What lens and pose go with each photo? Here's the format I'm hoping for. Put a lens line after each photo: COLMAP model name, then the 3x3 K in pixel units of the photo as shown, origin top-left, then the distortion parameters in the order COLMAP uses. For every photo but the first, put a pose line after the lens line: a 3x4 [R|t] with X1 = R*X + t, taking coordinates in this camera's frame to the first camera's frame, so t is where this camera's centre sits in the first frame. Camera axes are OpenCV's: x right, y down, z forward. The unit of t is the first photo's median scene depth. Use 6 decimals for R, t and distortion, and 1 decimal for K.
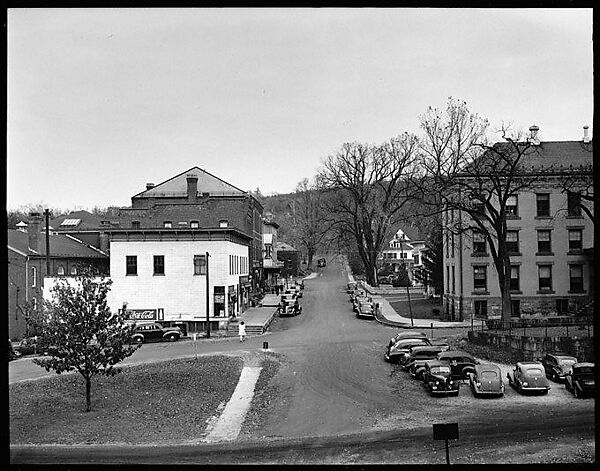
lens RADIAL K [[793.6, 0, 324.6], [0, 793.6, 200.5], [0, 0, 1]] dist [-0.019413, 0.005983]
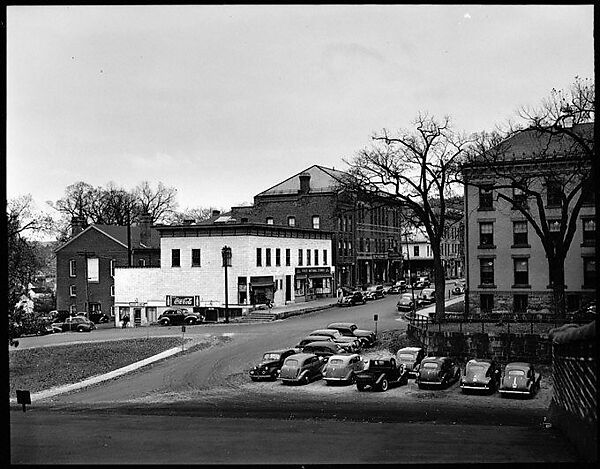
lens RADIAL K [[793.6, 0, 324.6], [0, 793.6, 199.5], [0, 0, 1]] dist [-0.019413, 0.005983]
pose [[0.914985, -0.028880, -0.402454, 0.419698], [0.032992, 0.999450, 0.003288, 0.000470], [0.402138, -0.016286, 0.915434, 0.034969]]
